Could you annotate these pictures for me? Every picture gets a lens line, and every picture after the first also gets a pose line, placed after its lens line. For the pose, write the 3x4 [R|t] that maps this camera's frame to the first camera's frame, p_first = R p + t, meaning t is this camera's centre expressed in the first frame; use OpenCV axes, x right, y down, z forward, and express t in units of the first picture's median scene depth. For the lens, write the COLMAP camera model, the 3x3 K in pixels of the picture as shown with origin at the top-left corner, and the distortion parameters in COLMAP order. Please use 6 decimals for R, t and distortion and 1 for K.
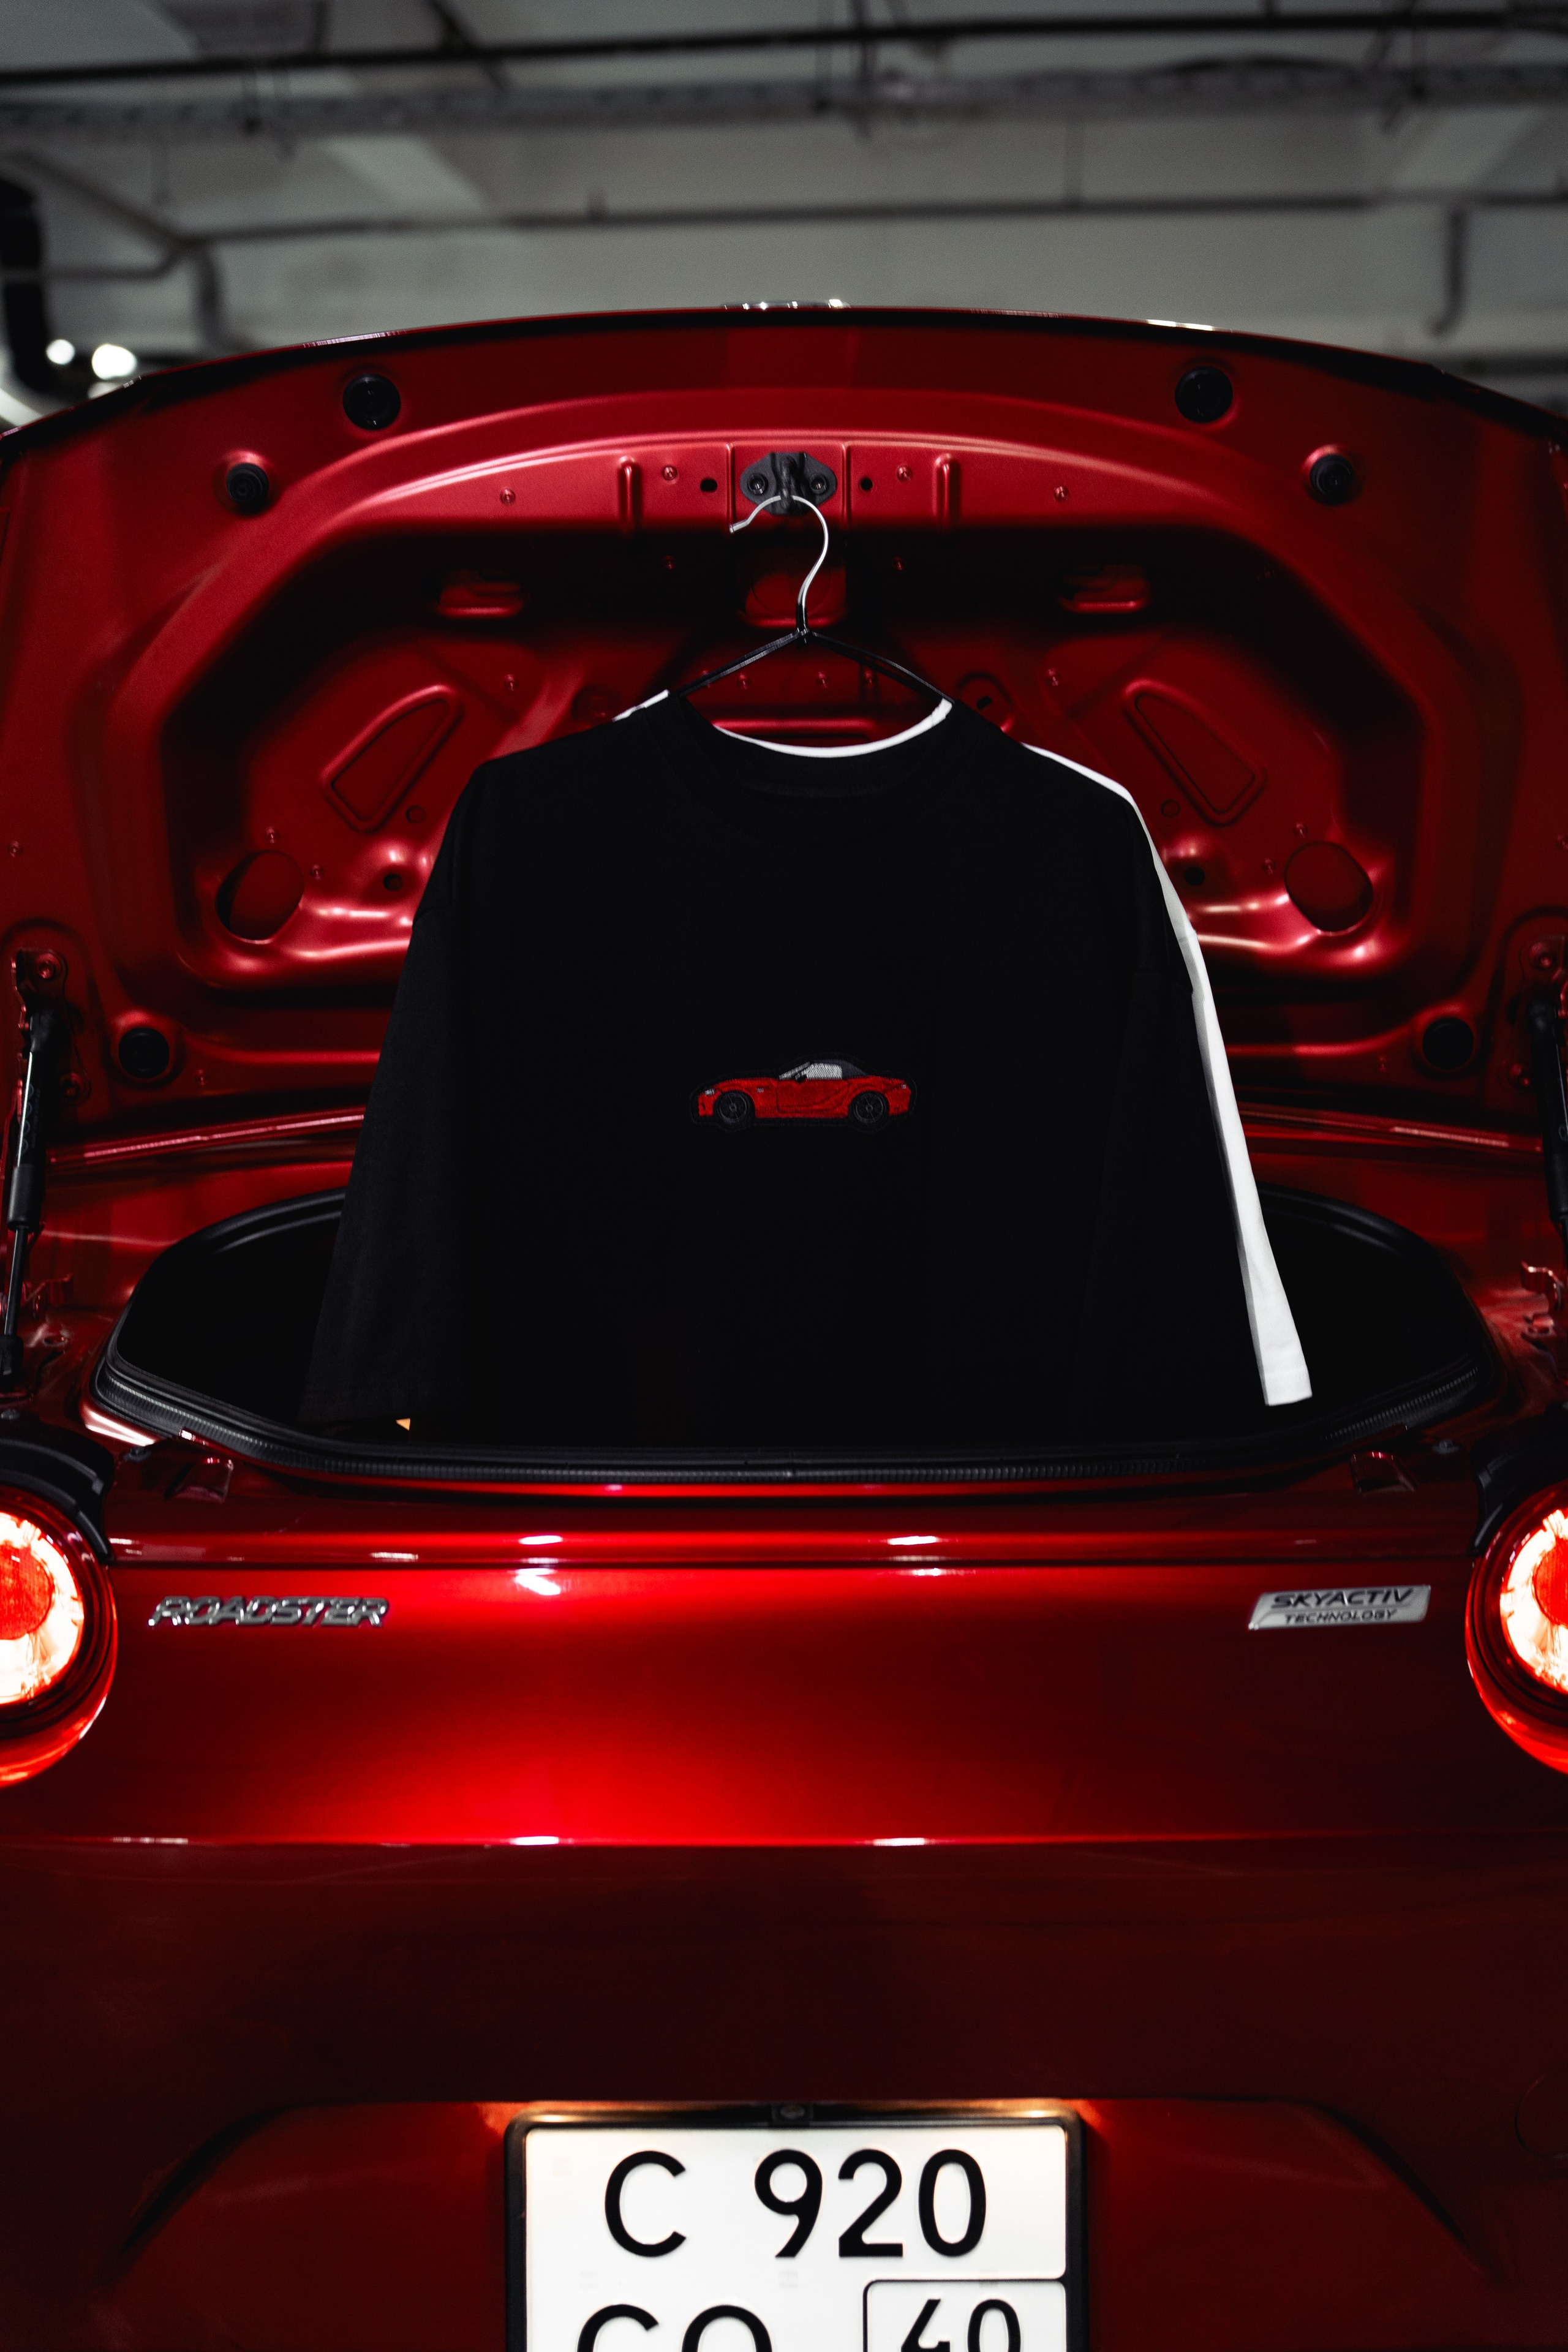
lens RADIAL K [[3408.9, 0, 821.8], [0, 3408.9, 1175.7], [0, 0, 1]] dist [-0.005167, 0.040580]
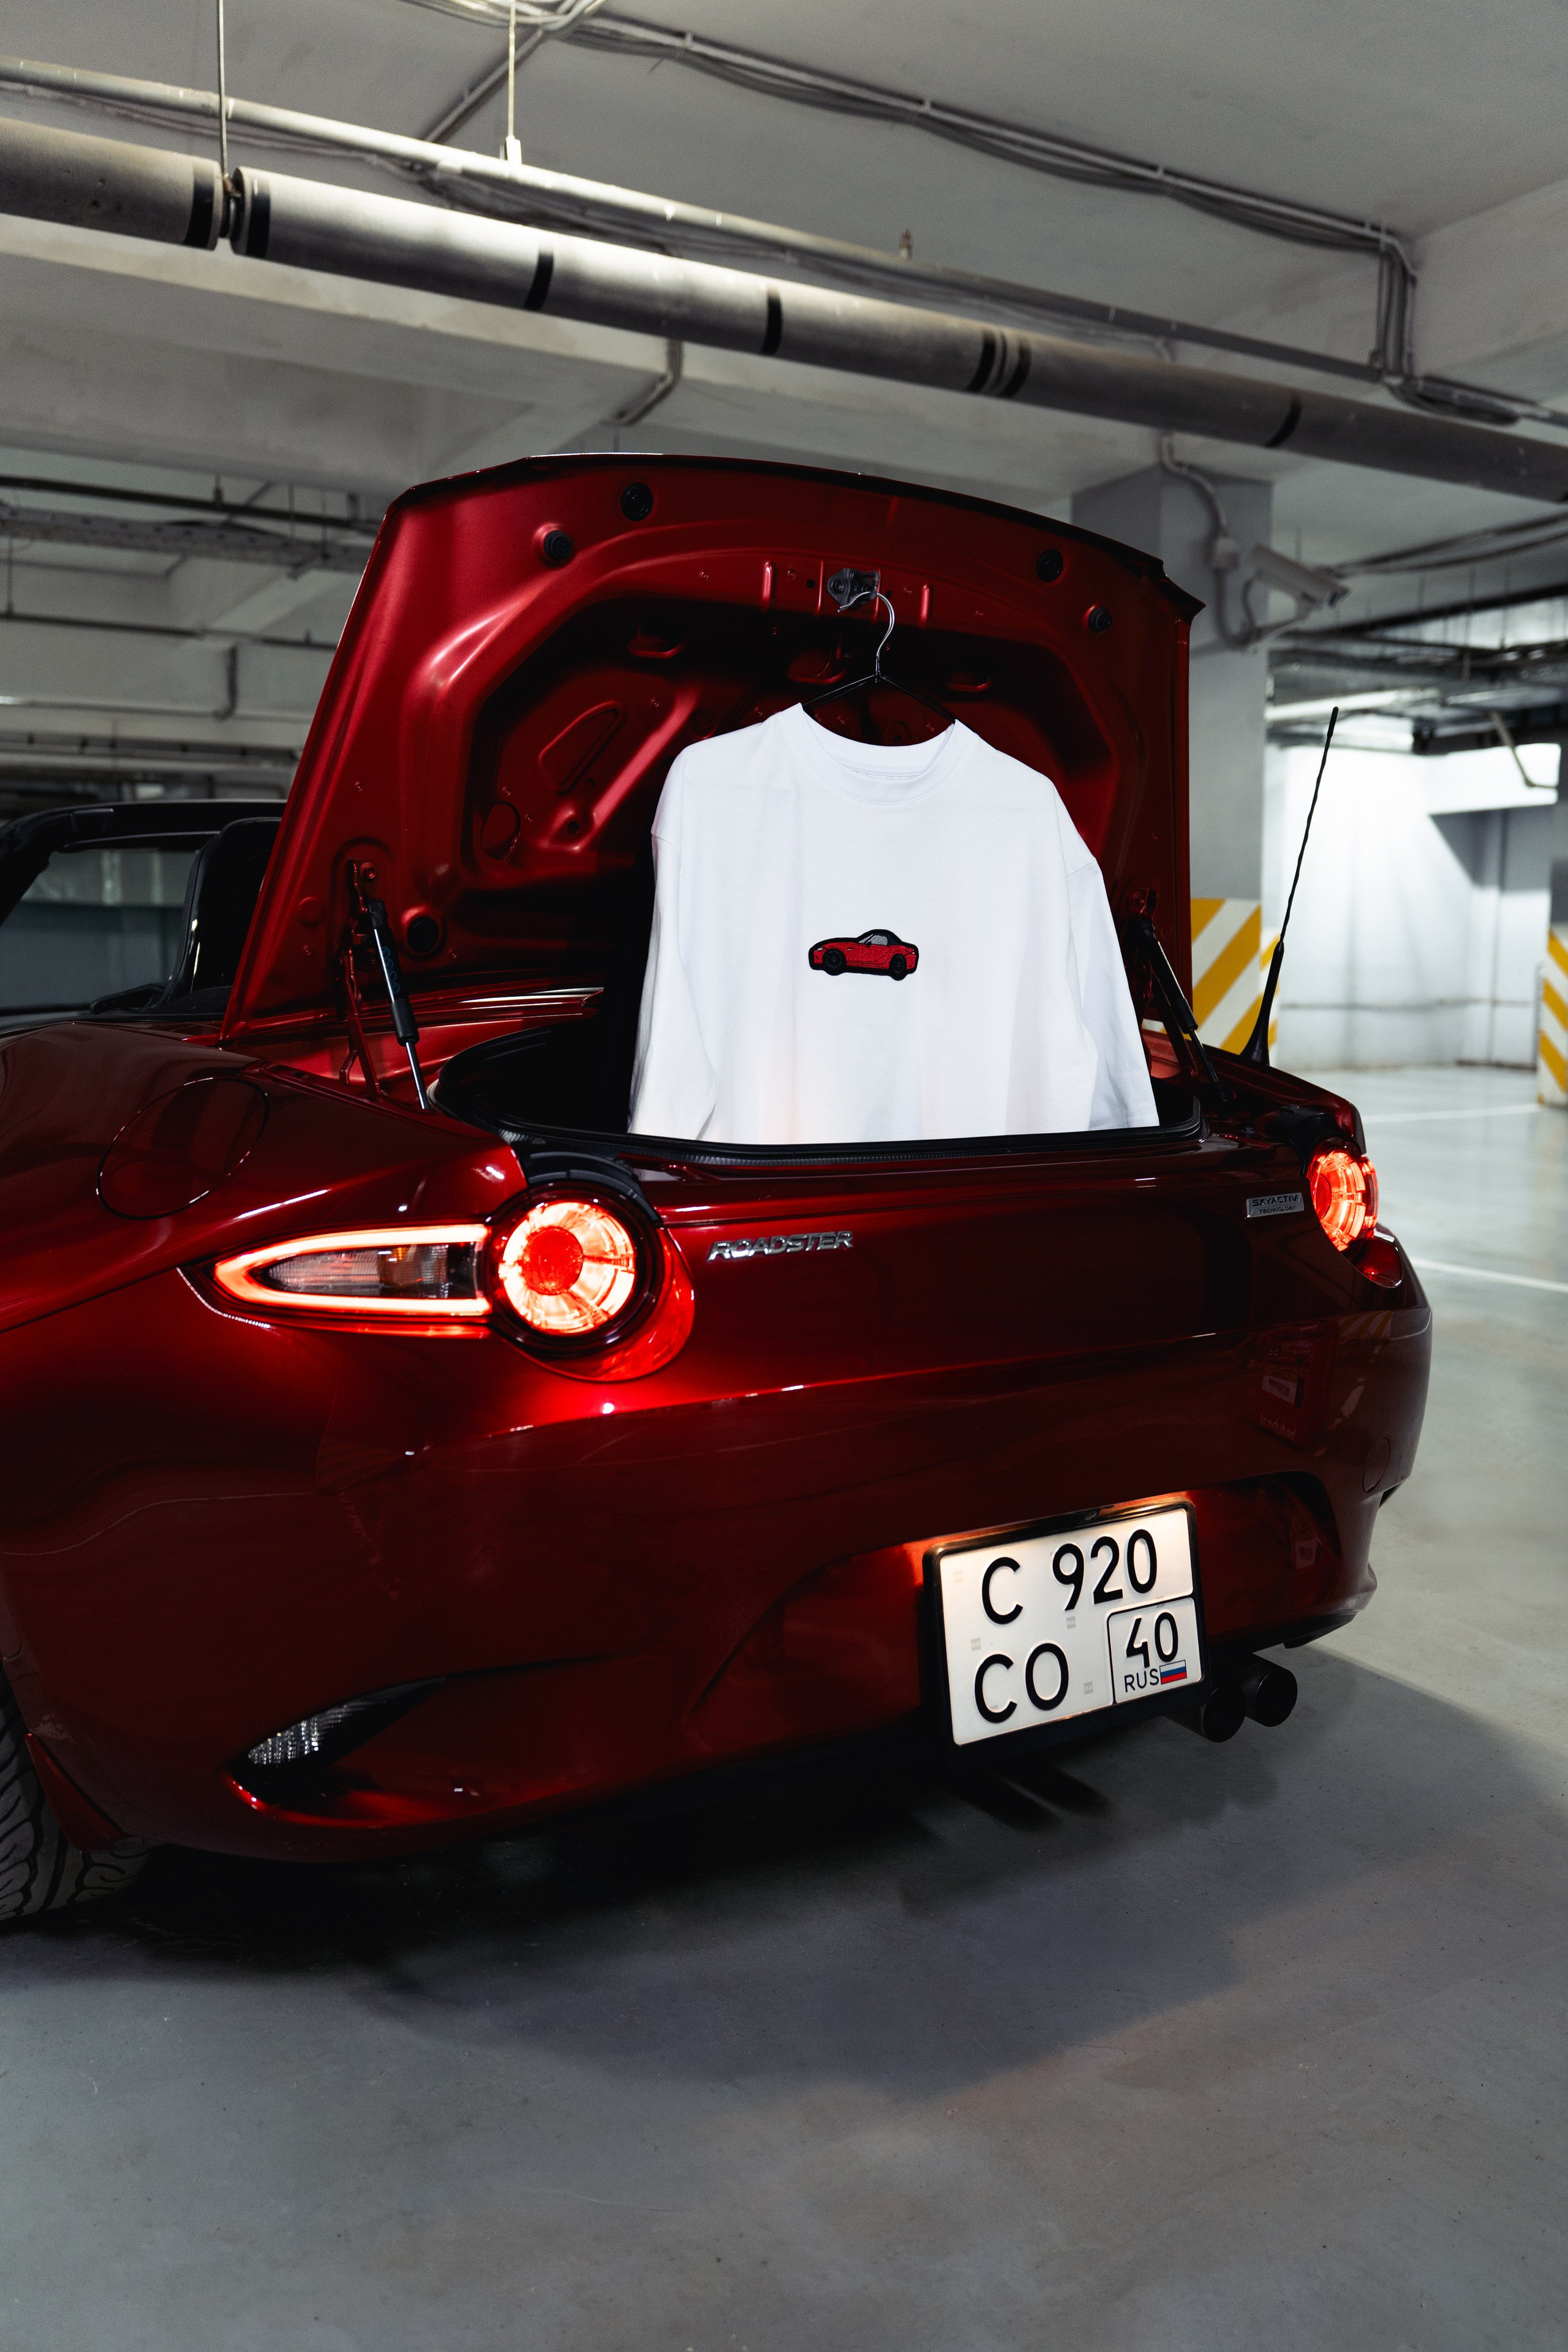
lens RADIAL K [[1881.1, 0, 784.0], [0, 1881.1, 1176.0], [0, 0, 1]] dist [0.040787, -0.068057]
pose [[0.841761, -0.045605, 0.537921, -0.558340], [0.063899, 0.997838, -0.015396, 0.098755], [-0.536055, 0.047332, 0.842855, 0.254540]]
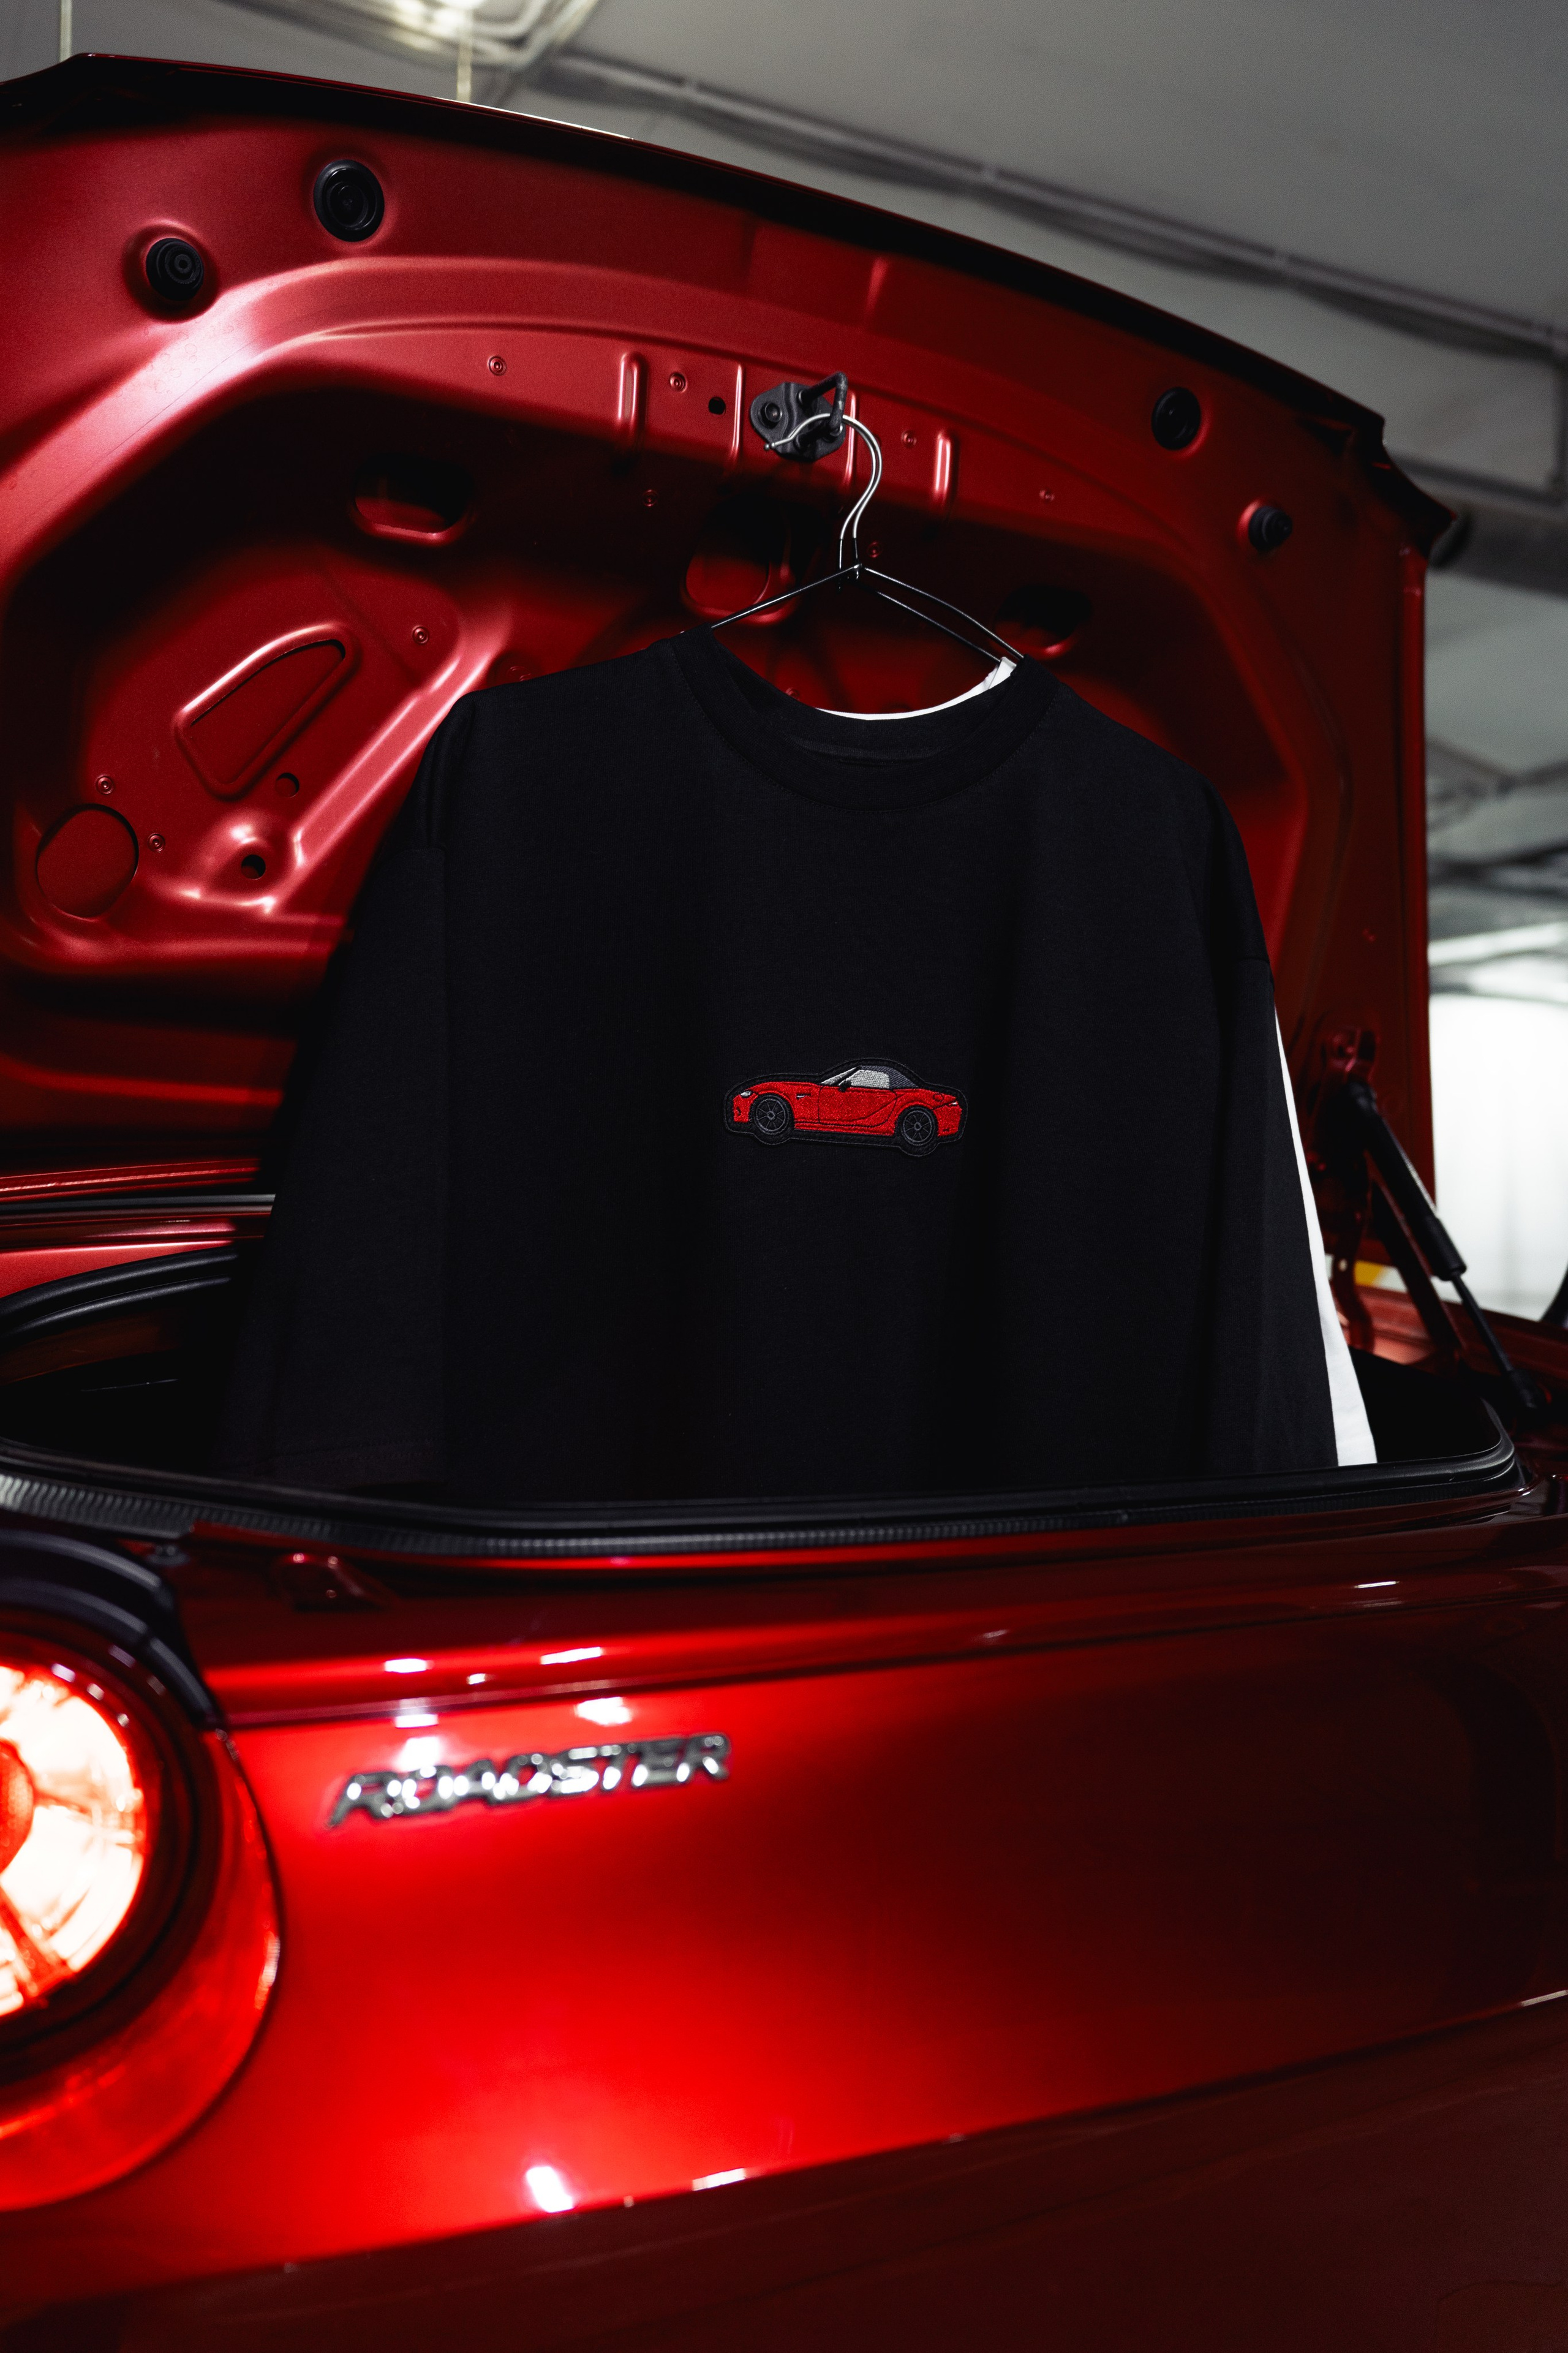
lens RADIAL K [[2002.6, 0, 741.4], [0, 2002.6, 1235.9], [0, 0, 1]] dist [0.010683, -0.008517]
pose [[0.874337, 0.018071, 0.484983, -0.273035], [0.058120, 0.988216, -0.141602, 0.077498], [-0.481827, 0.151995, 0.862983, 0.603656]]
